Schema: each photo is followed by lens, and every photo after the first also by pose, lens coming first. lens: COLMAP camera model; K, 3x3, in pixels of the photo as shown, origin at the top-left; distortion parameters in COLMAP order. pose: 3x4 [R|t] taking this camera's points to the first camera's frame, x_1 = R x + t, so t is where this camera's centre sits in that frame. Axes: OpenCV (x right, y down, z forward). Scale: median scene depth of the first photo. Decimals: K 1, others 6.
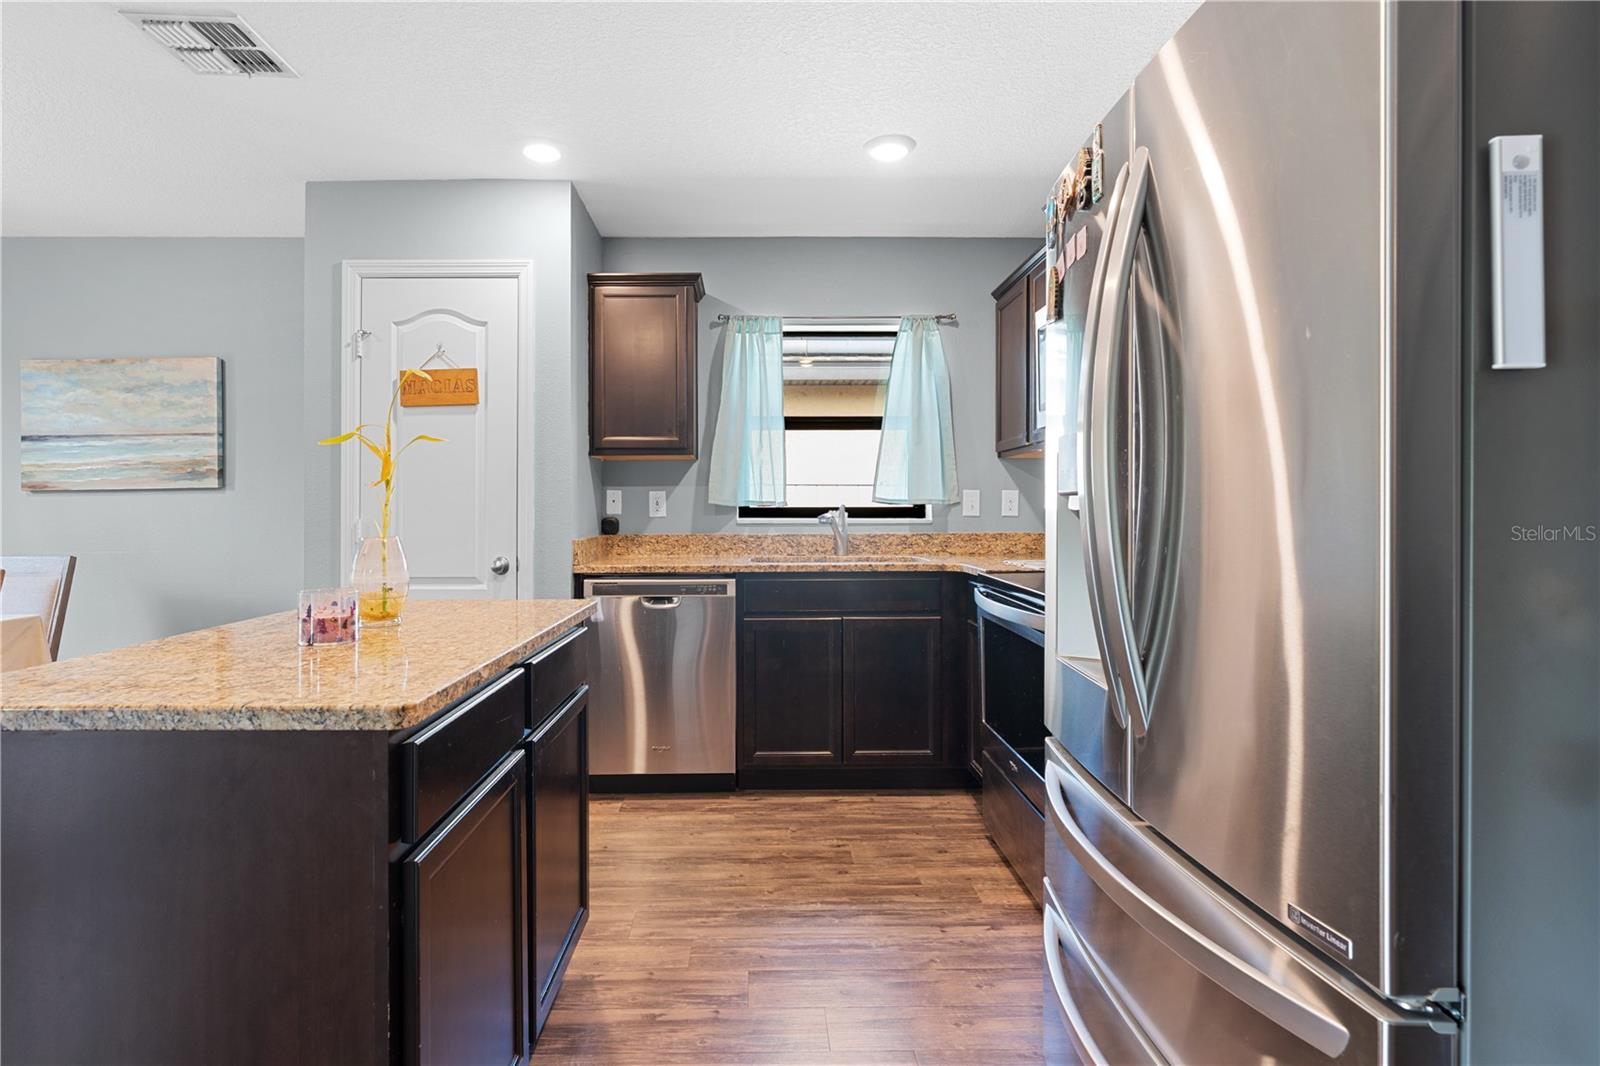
lens RADIAL K [[815.8, 0, 769.6], [0, 815.8, 515.6], [0, 0, 1]] dist [0.004825, 0.000752]
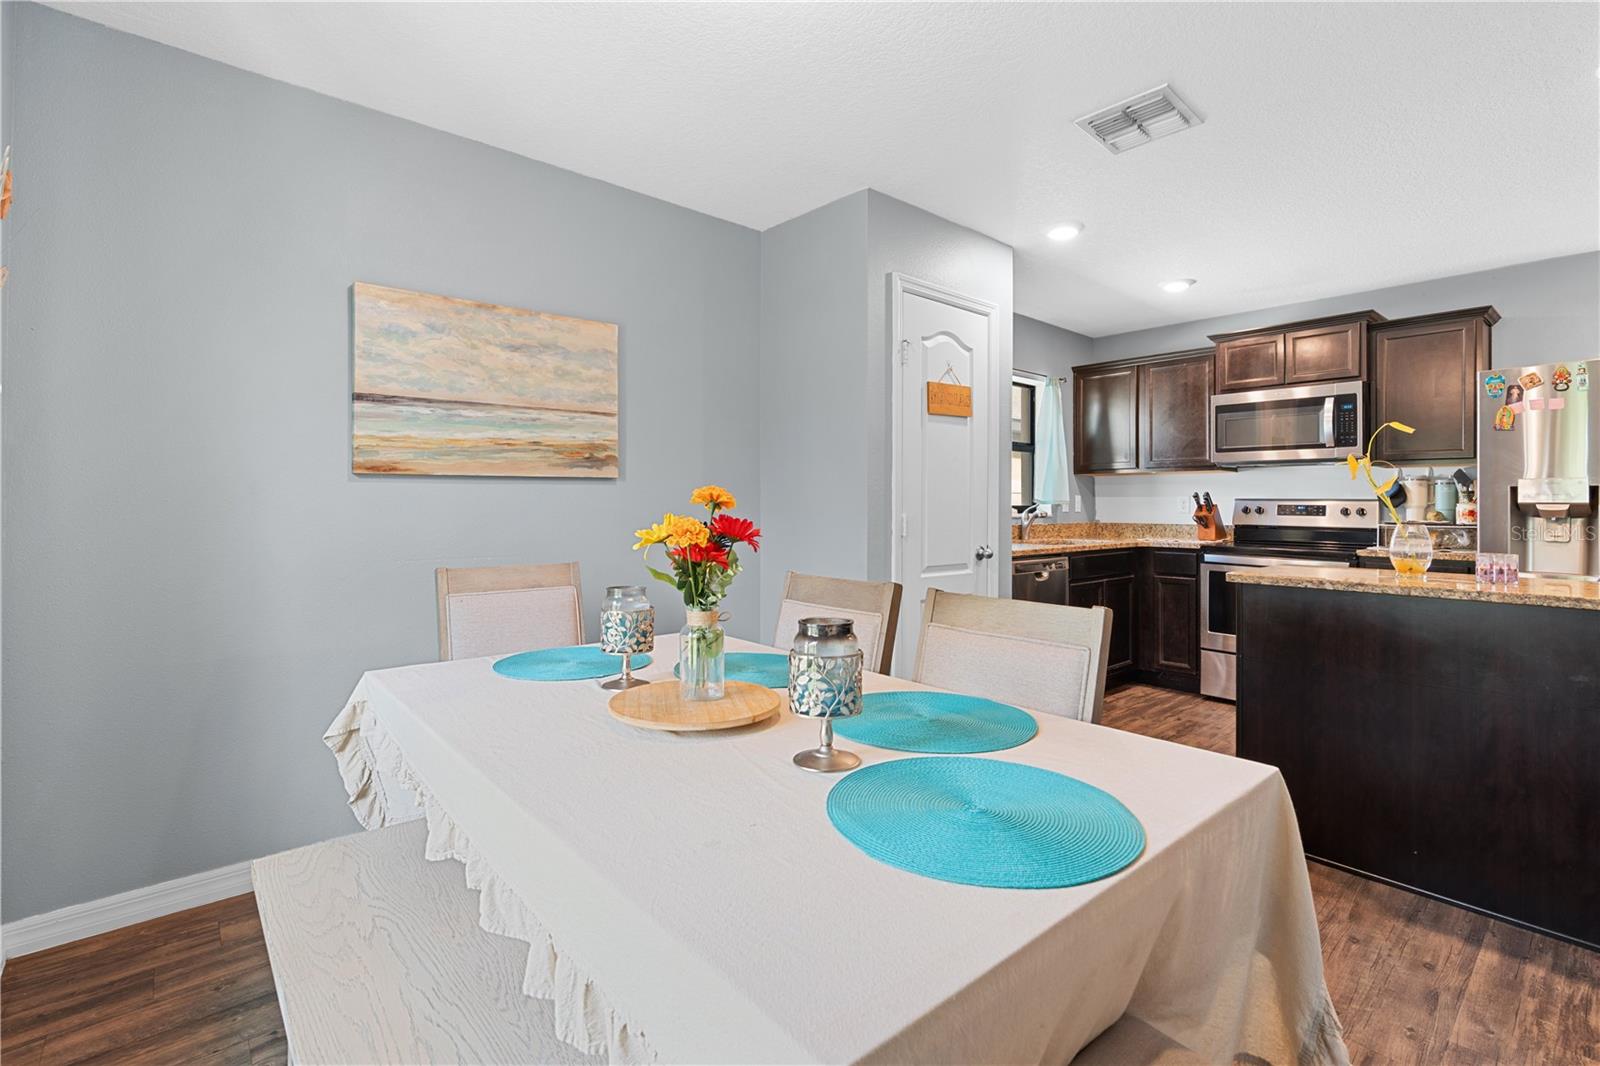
lens RADIAL K [[725.7, 0, 794.1], [0, 725.7, 520.8], [0, 0, 1]] dist [-0.010489, 0.002301]
pose [[0.759591, -0.006615, 0.650367, -1.029410], [-0.002179, 0.999917, 0.012715, 0.000819], [-0.650397, -0.011076, 0.759514, 0.303275]]
